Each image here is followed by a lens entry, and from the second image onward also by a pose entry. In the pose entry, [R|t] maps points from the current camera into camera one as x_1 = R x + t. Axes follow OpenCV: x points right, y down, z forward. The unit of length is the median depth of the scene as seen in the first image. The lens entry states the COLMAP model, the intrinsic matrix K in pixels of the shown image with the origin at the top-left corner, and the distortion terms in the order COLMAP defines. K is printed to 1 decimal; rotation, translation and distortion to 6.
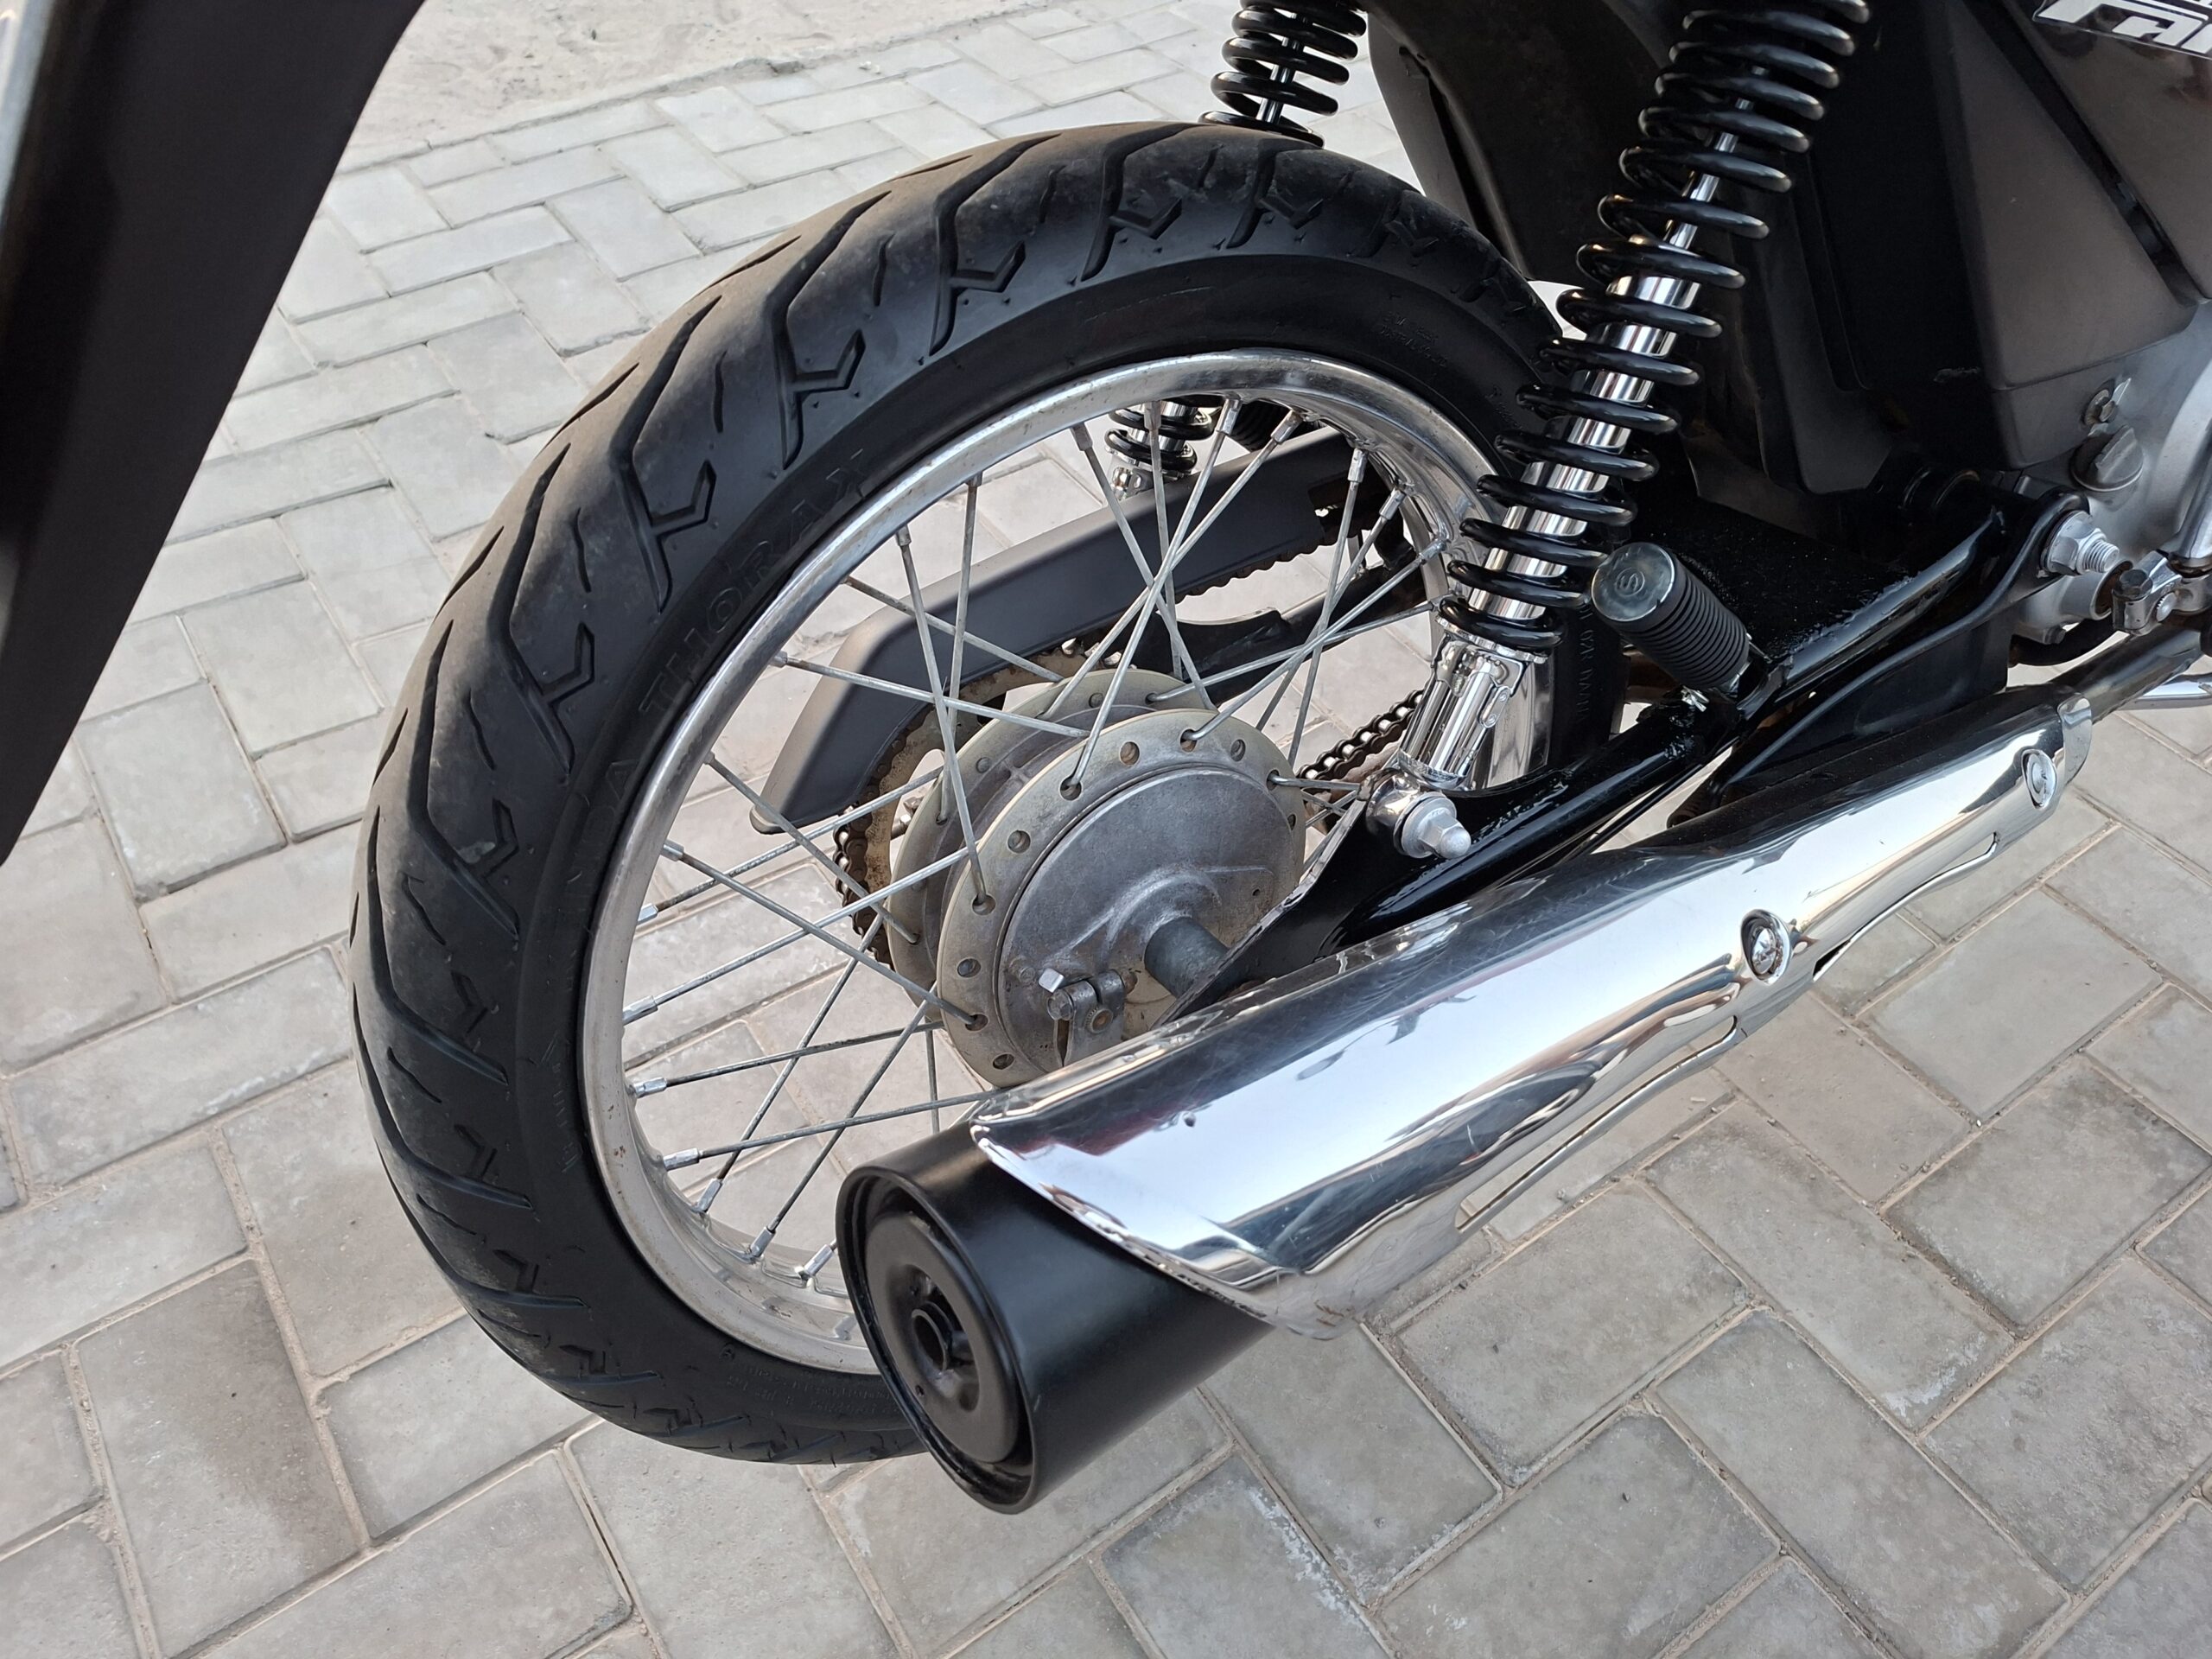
lens RADIAL K [[1581.7, 0, 1097.3], [0, 1581.7, 861.7], [0, 0, 1]] dist [0.032657, -0.025106]
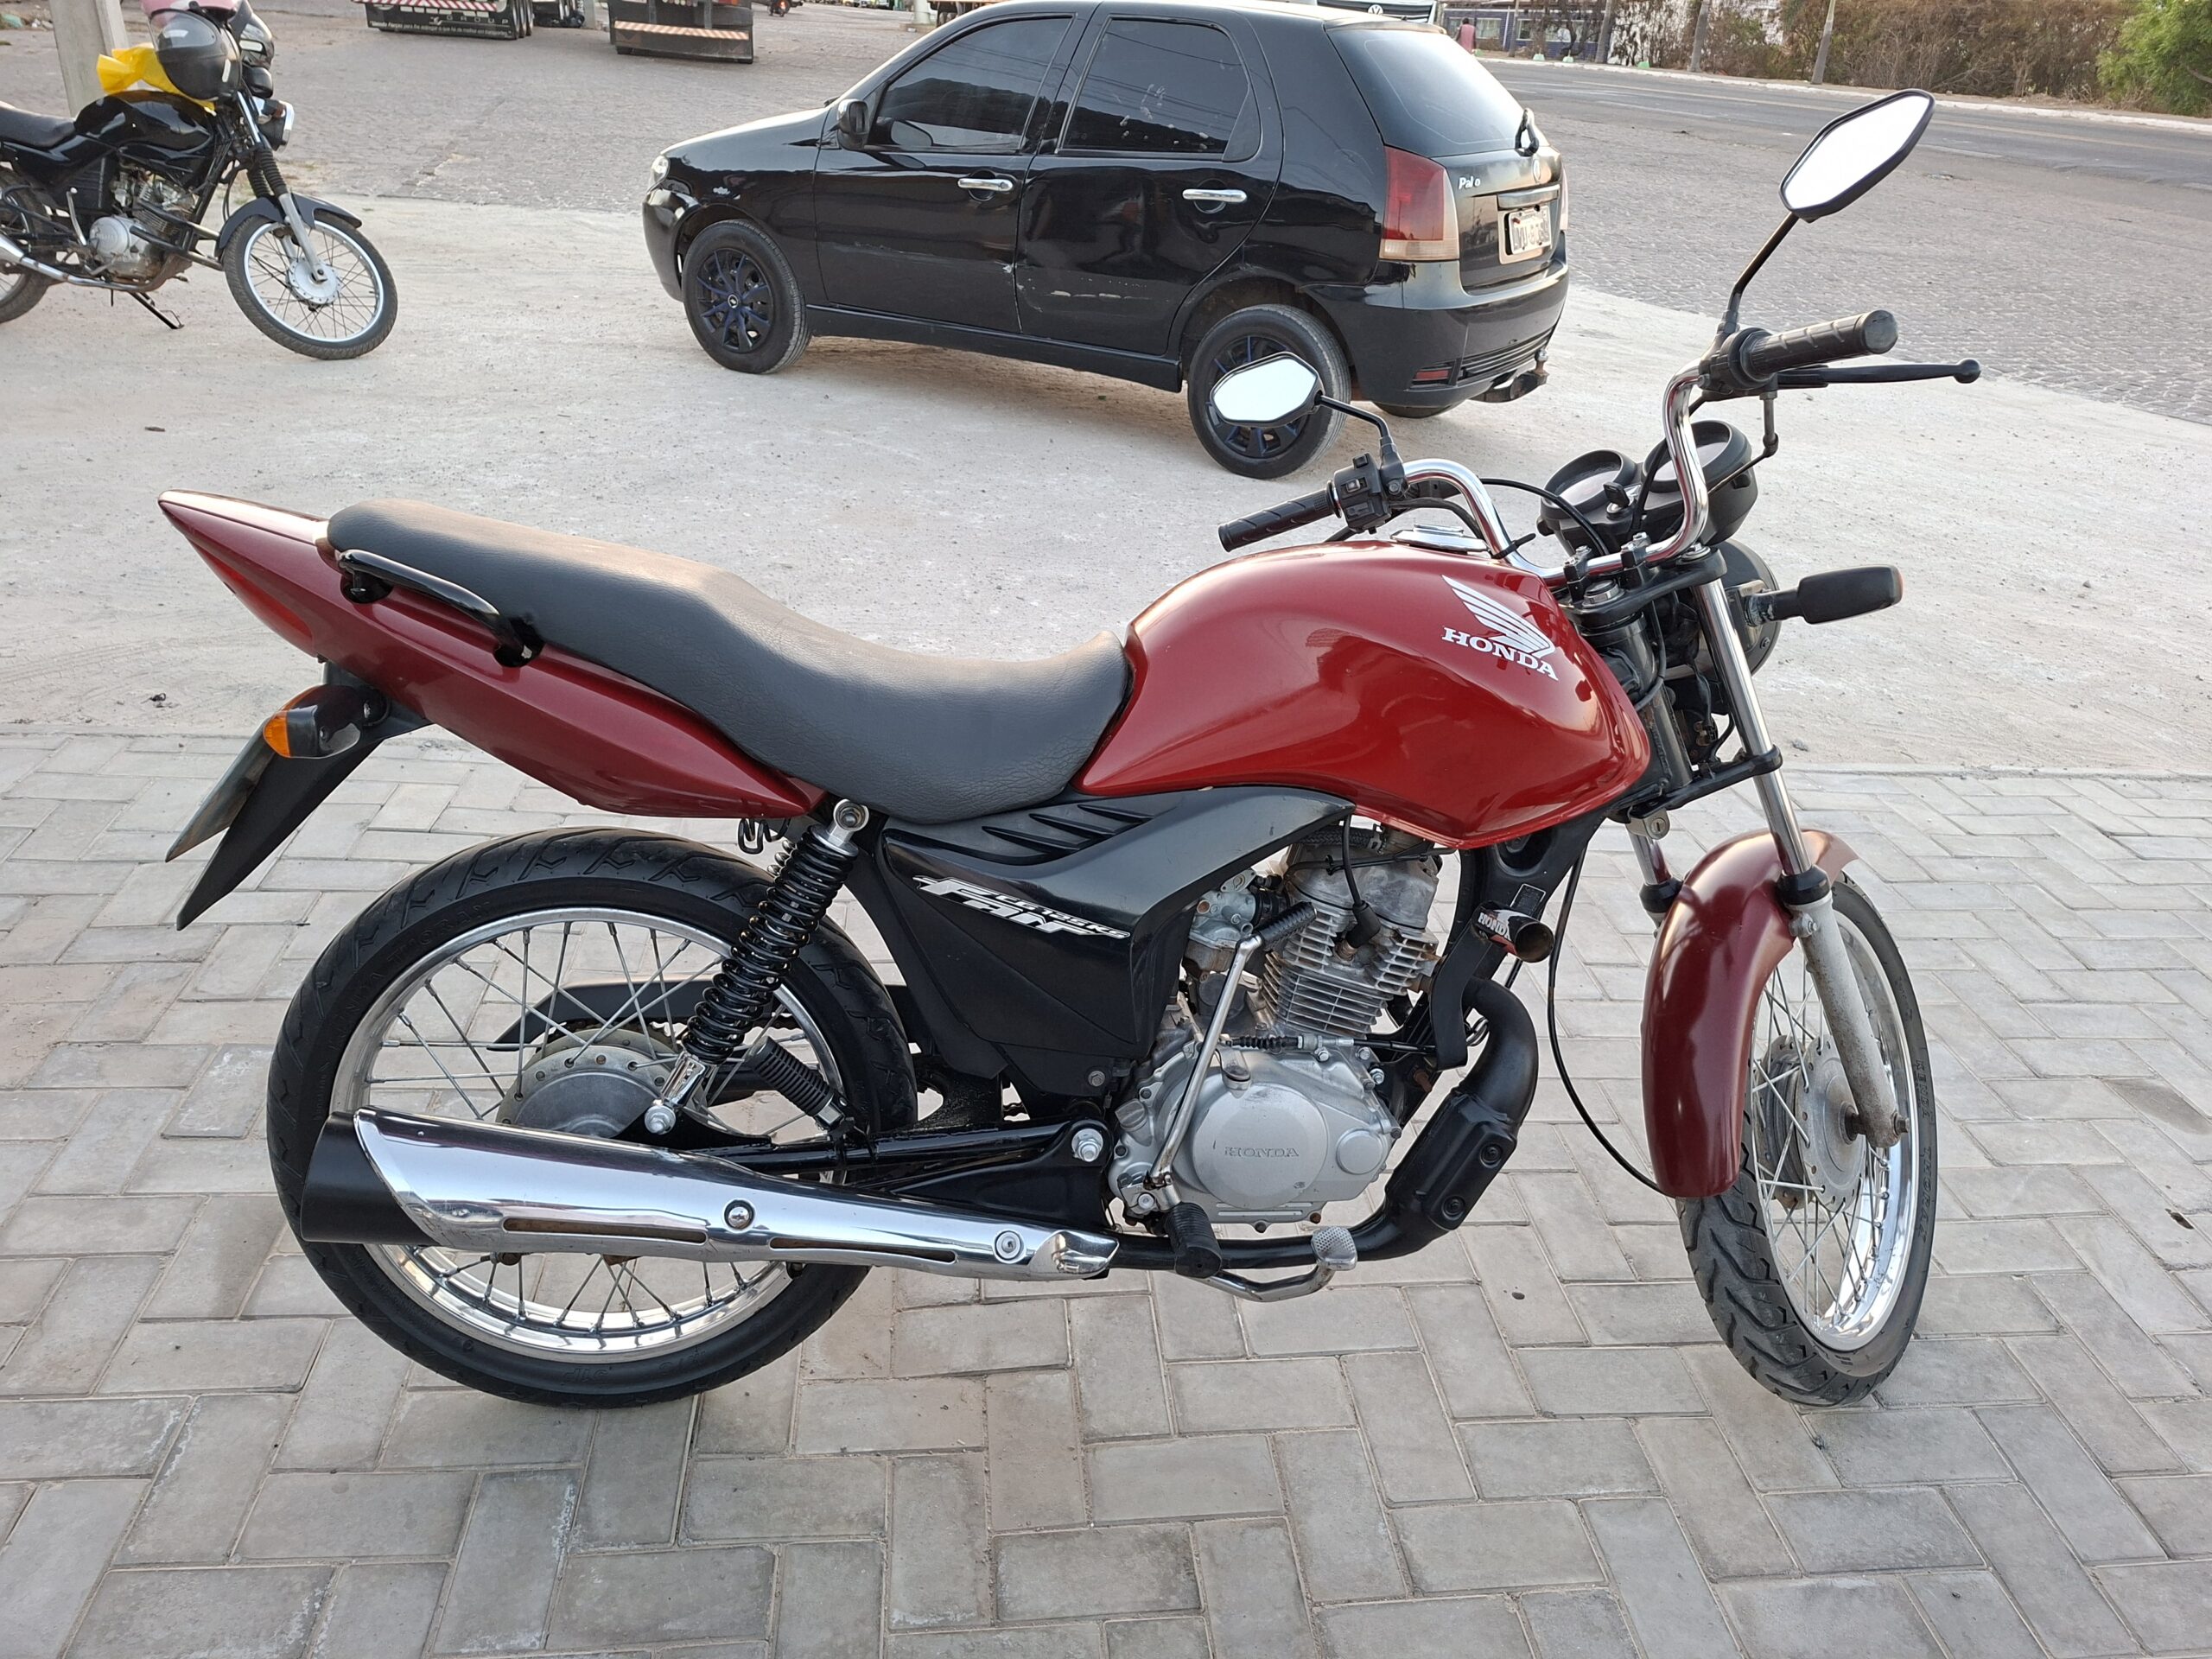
lens RADIAL K [[1557.4, 0, 1116.5], [0, 1557.4, 815.5], [0, 0, 1]] dist [0.065543, -0.068067]
pose [[0.880375, 0.260798, -0.396136, 1.190177], [-0.393608, 0.867741, -0.303475, 0.018769], [0.264598, 0.423095, 0.866590, -0.780265]]
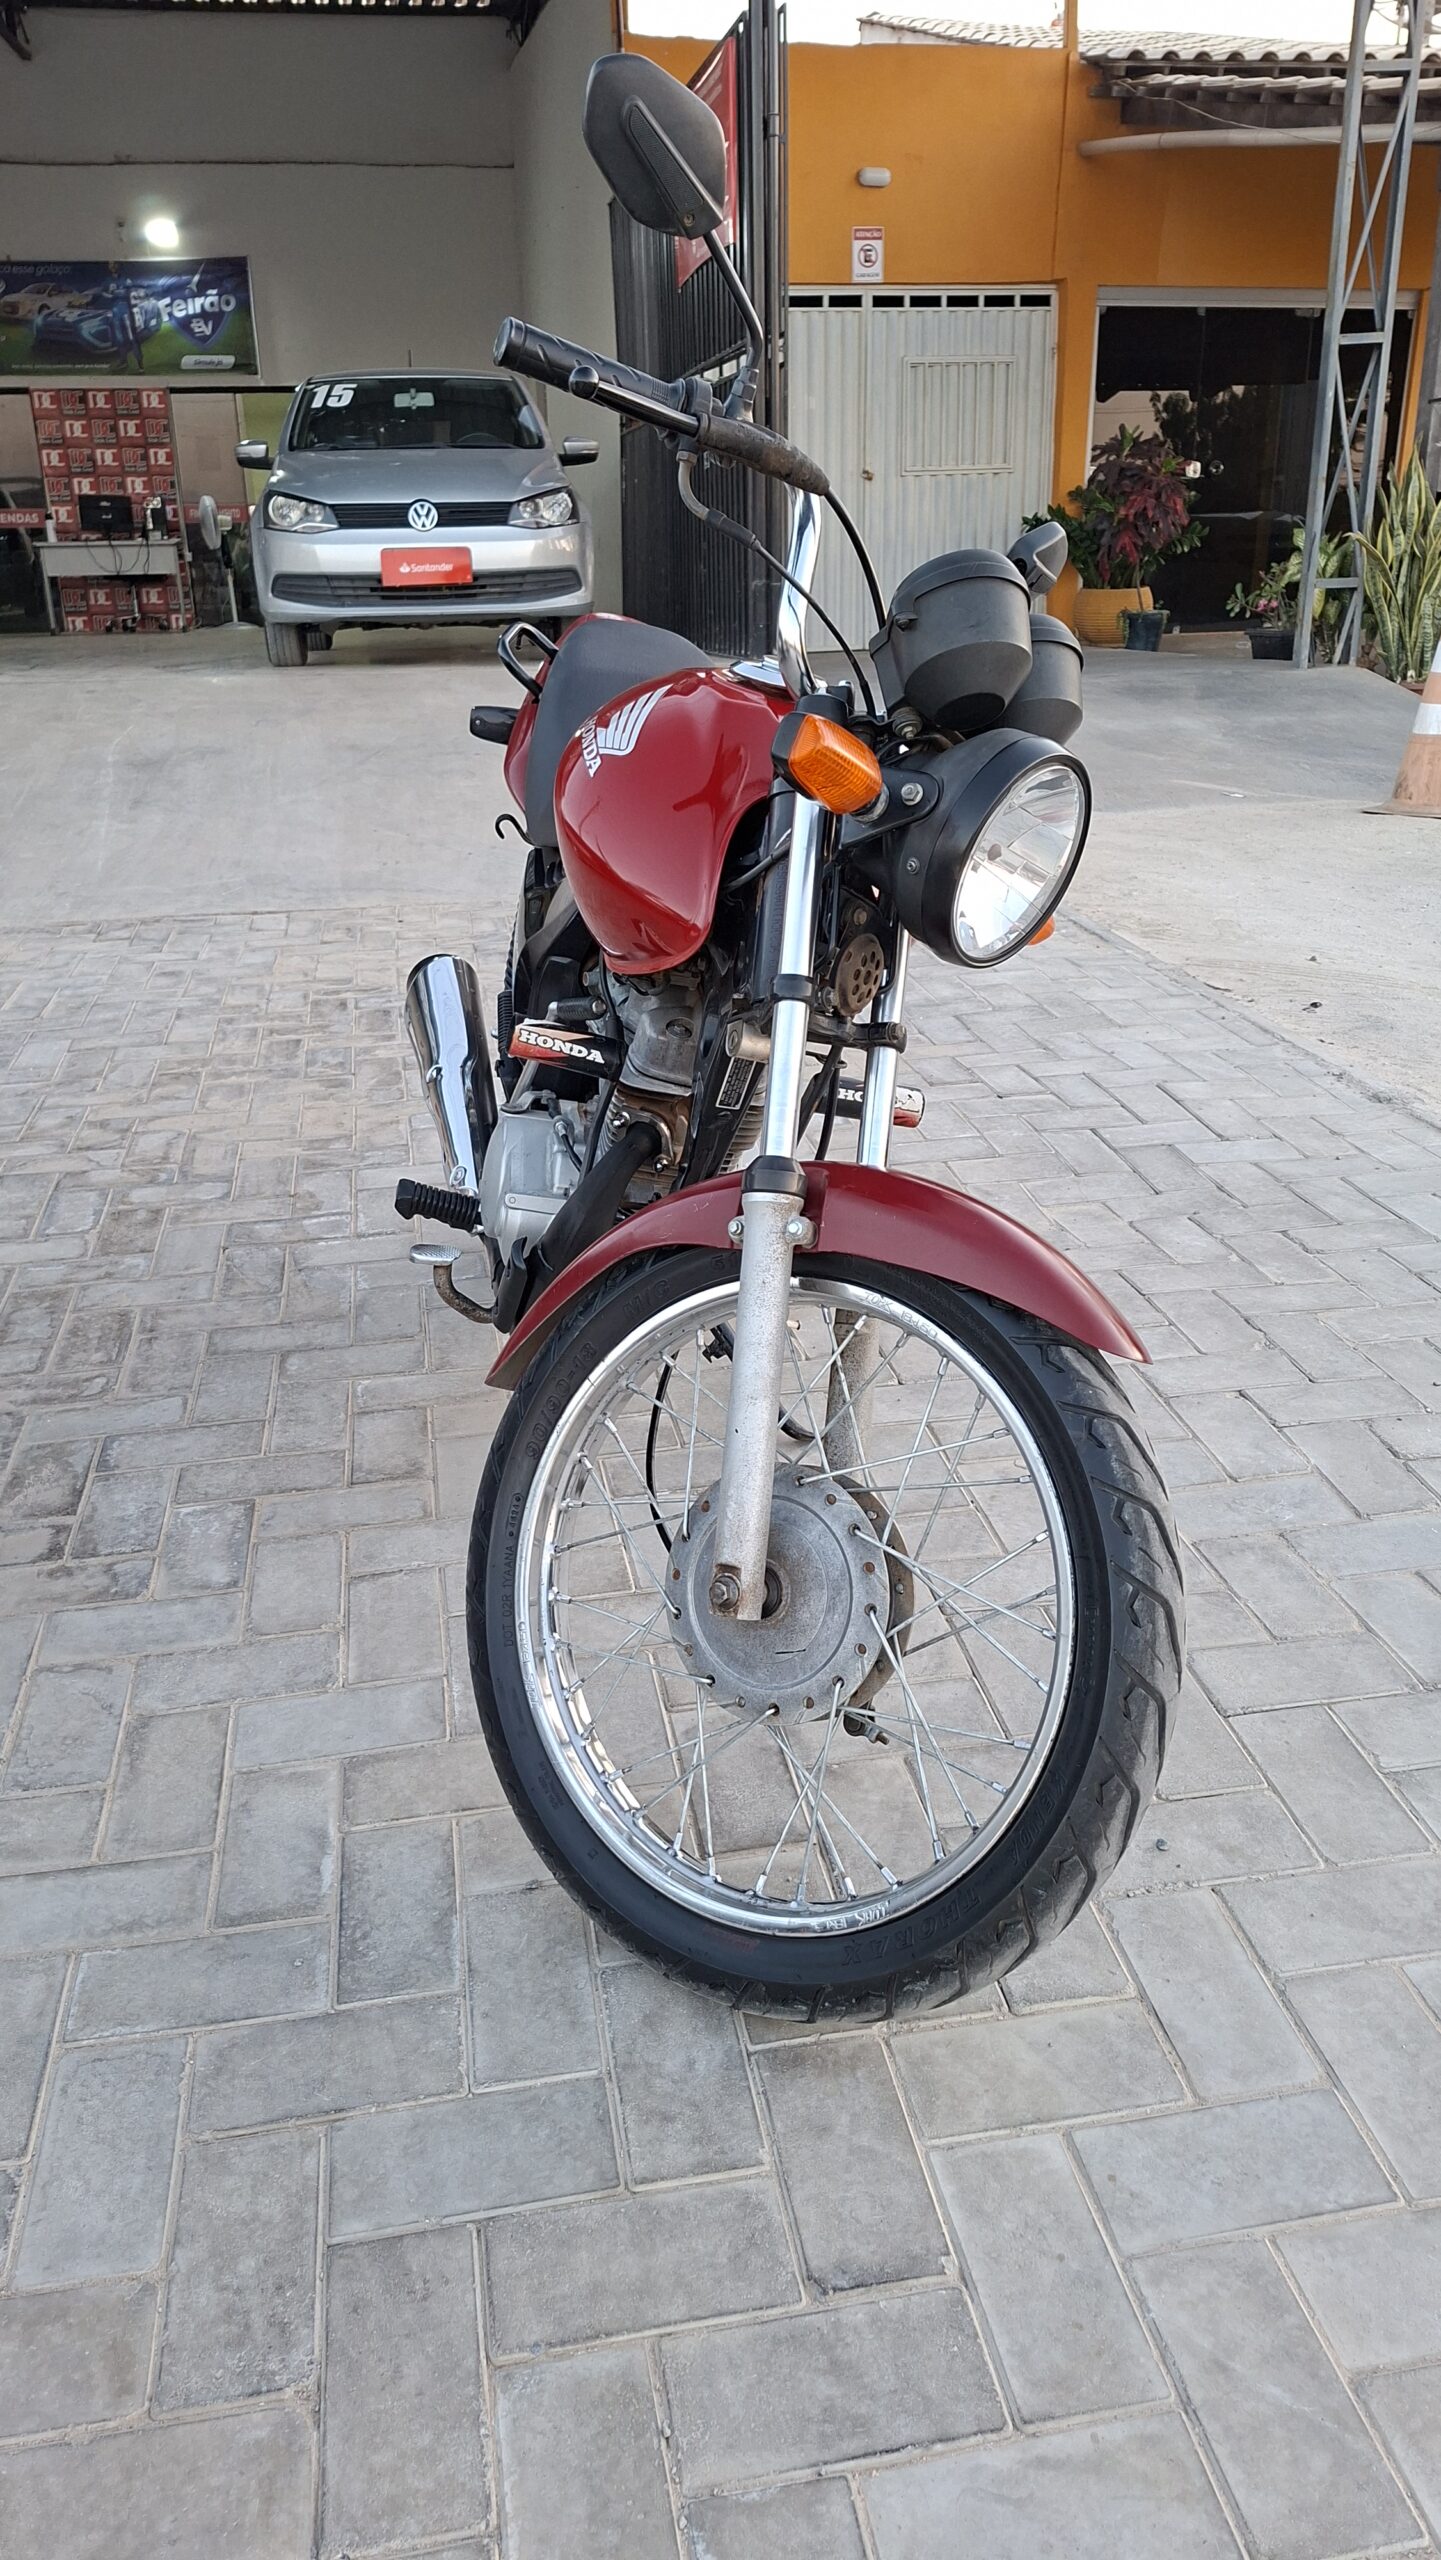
lens RADIAL K [[1787.1, 0, 673.9], [0, 1787.1, 1237.2], [0, 0, 1]] dist [0.061996, -0.034134]
pose [[-0.430883, 0.336500, -0.837322, 2.580788], [-0.661963, 0.512753, 0.546707, -1.620219], [0.613306, 0.789843, 0.001814, 1.148430]]
